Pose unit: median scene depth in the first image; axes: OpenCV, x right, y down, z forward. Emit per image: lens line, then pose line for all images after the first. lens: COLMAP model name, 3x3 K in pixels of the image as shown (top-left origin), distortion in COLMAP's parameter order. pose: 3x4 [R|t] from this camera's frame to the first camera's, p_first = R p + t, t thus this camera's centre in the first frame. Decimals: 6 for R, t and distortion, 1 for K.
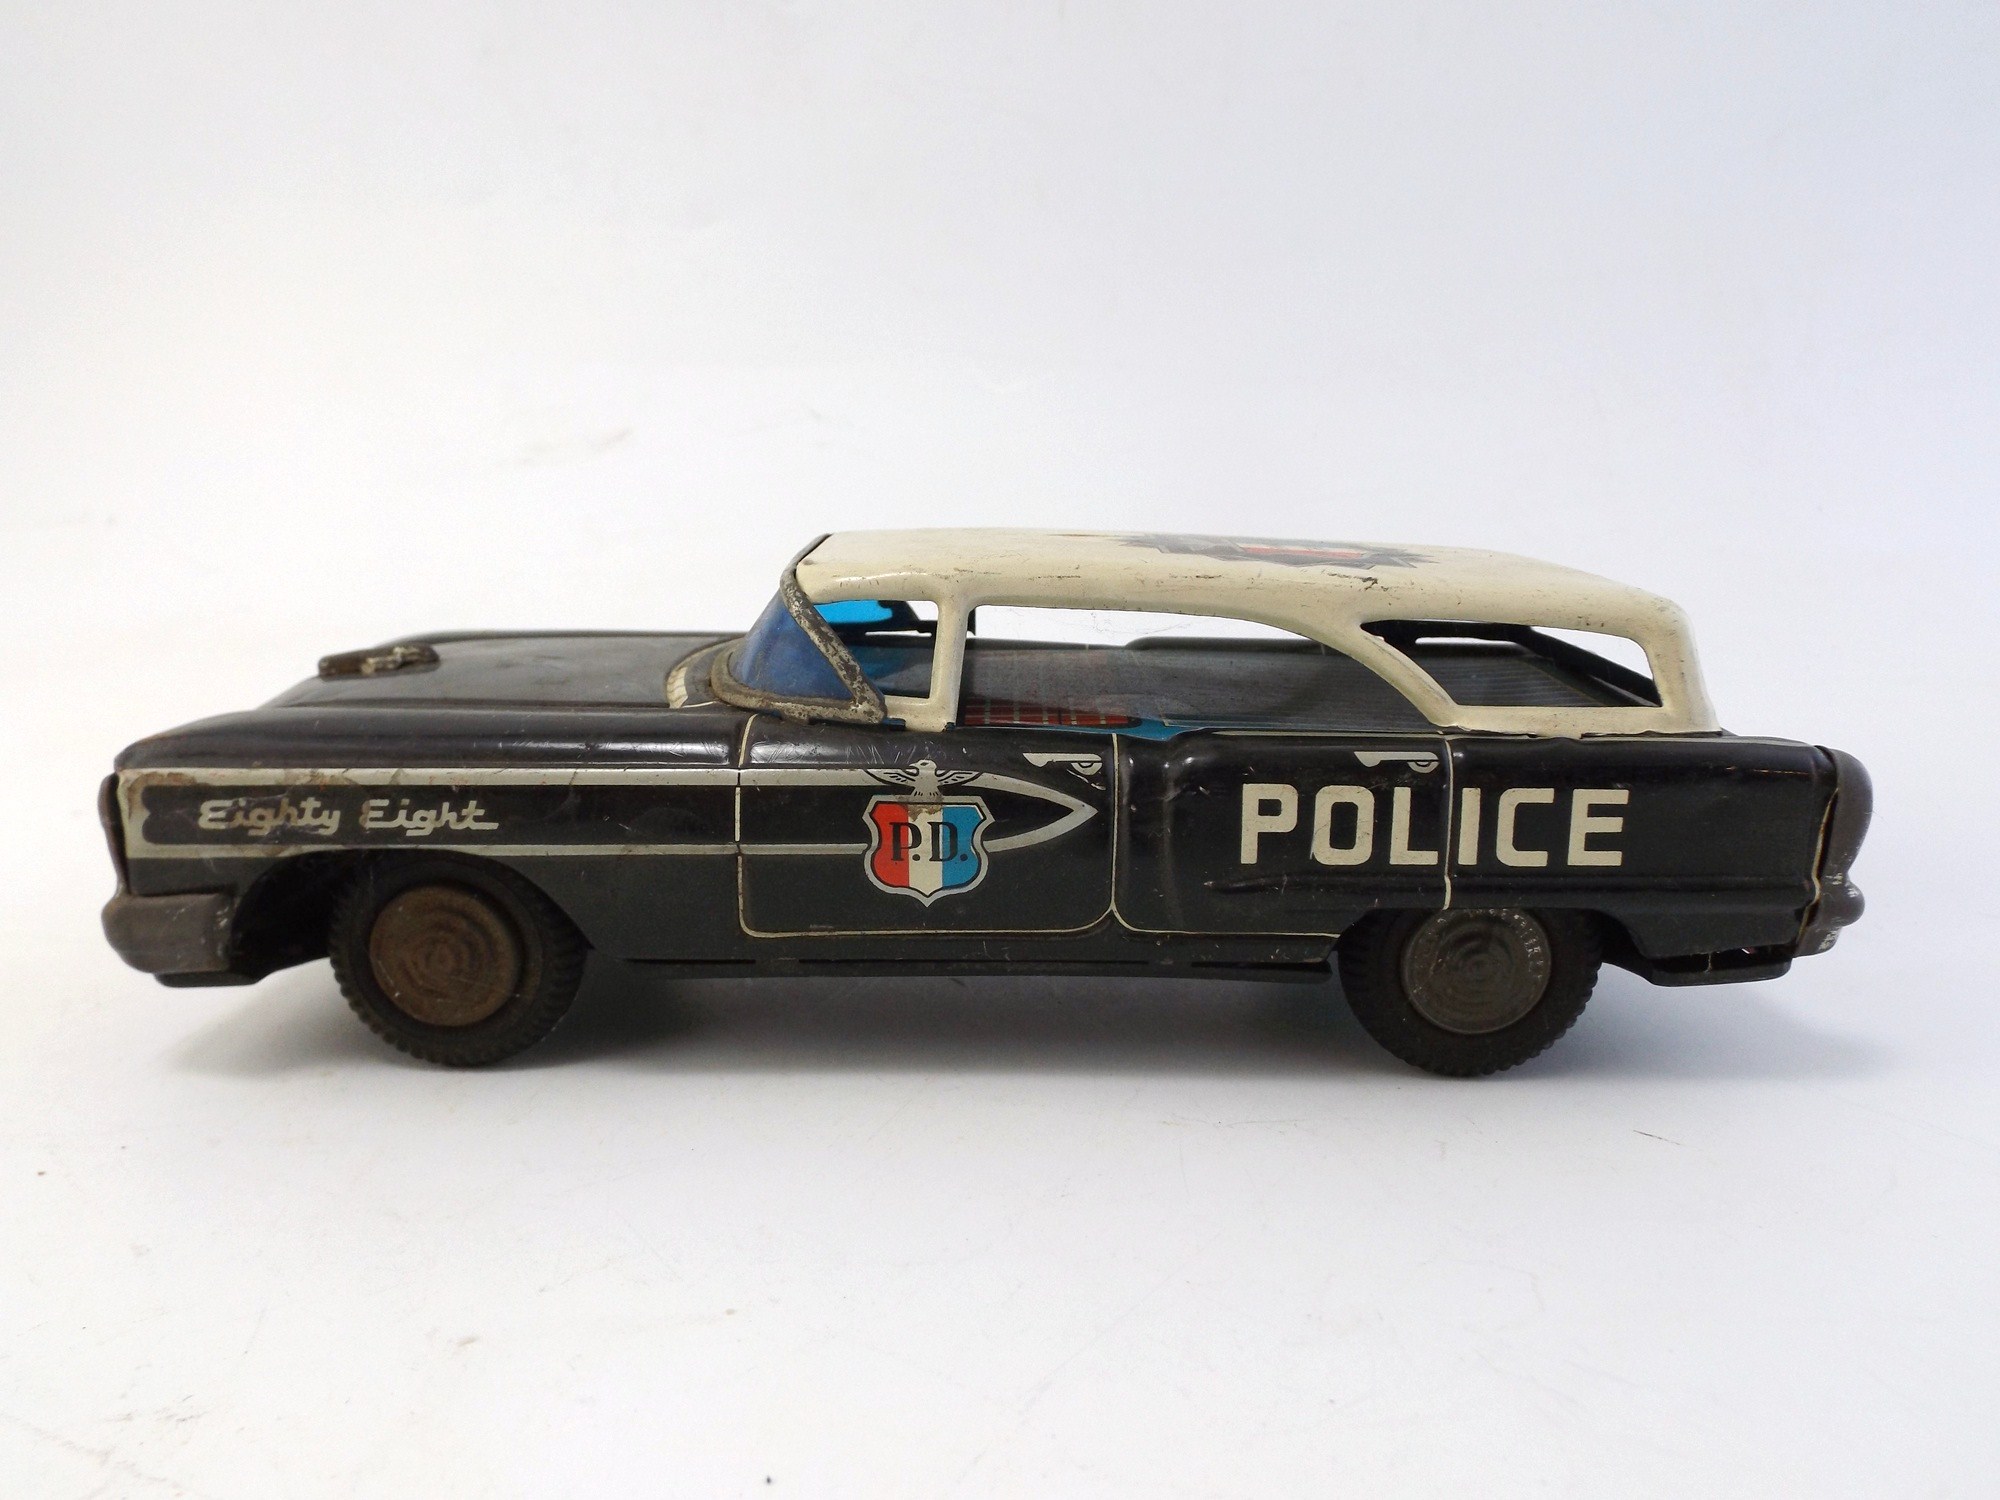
lens RADIAL K [[1418.4, 0, 1000.0], [0, 1418.4, 750.0], [0, 0, 1]] dist [0.045711, -0.062382]
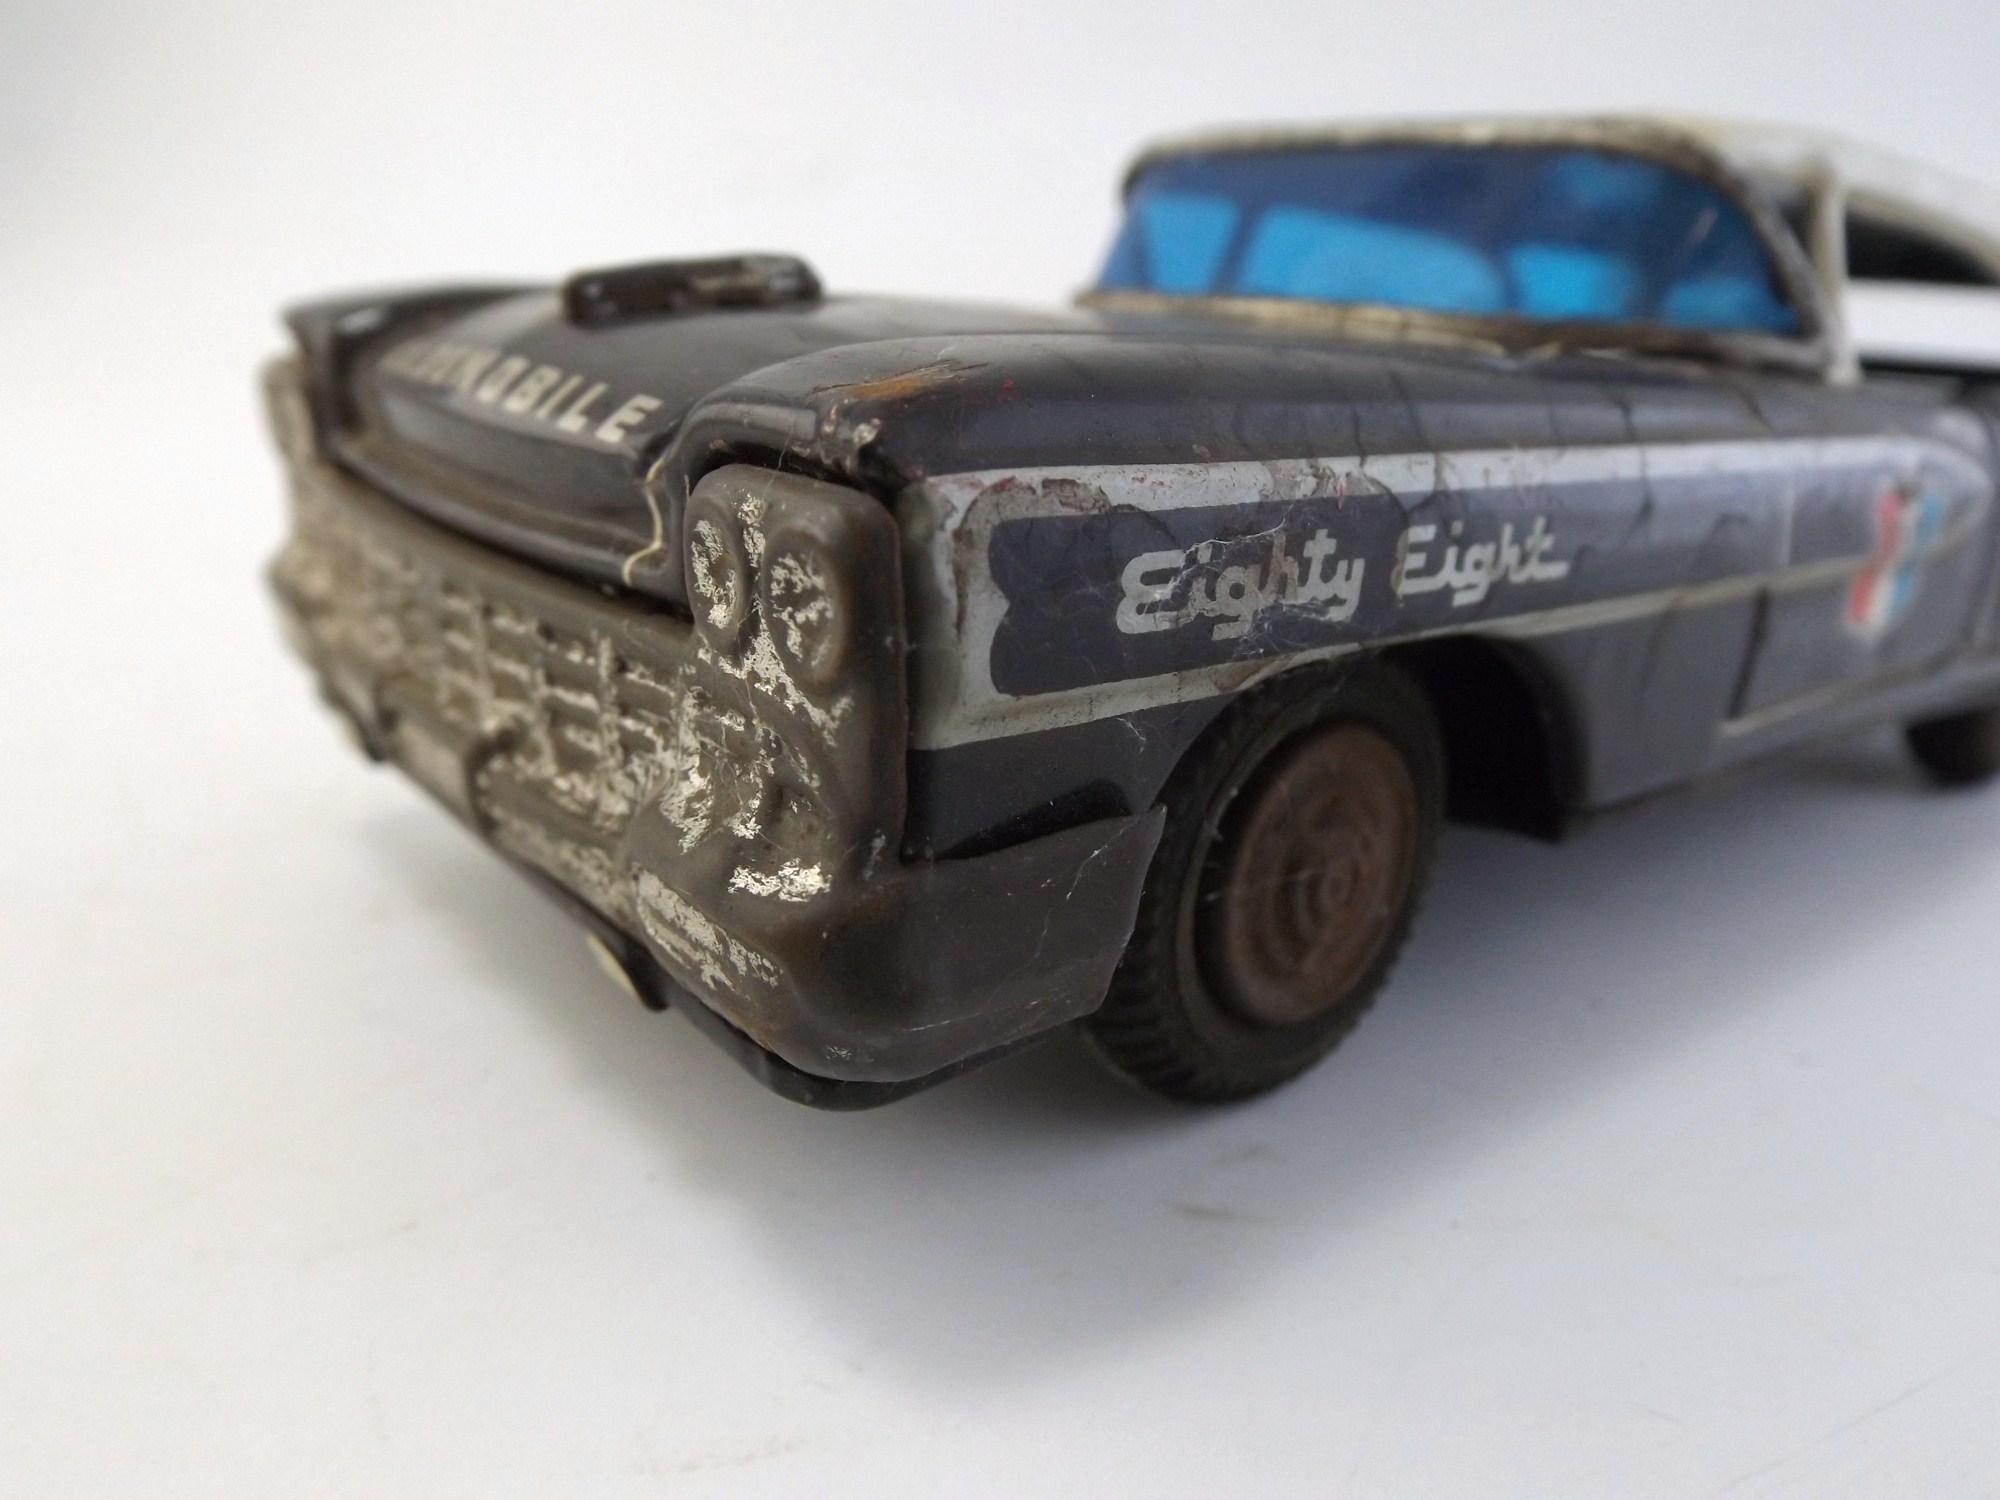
lens RADIAL K [[1418.4, 0, 1000.0], [0, 1418.4, 750.0], [0, 0, 1]] dist [0.045711, -0.062382]
pose [[0.774302, -0.149613, 0.614876, -0.806162], [0.089781, 0.987794, 0.127292, 0.035242], [-0.626416, -0.043359, 0.778282, 0.741106]]
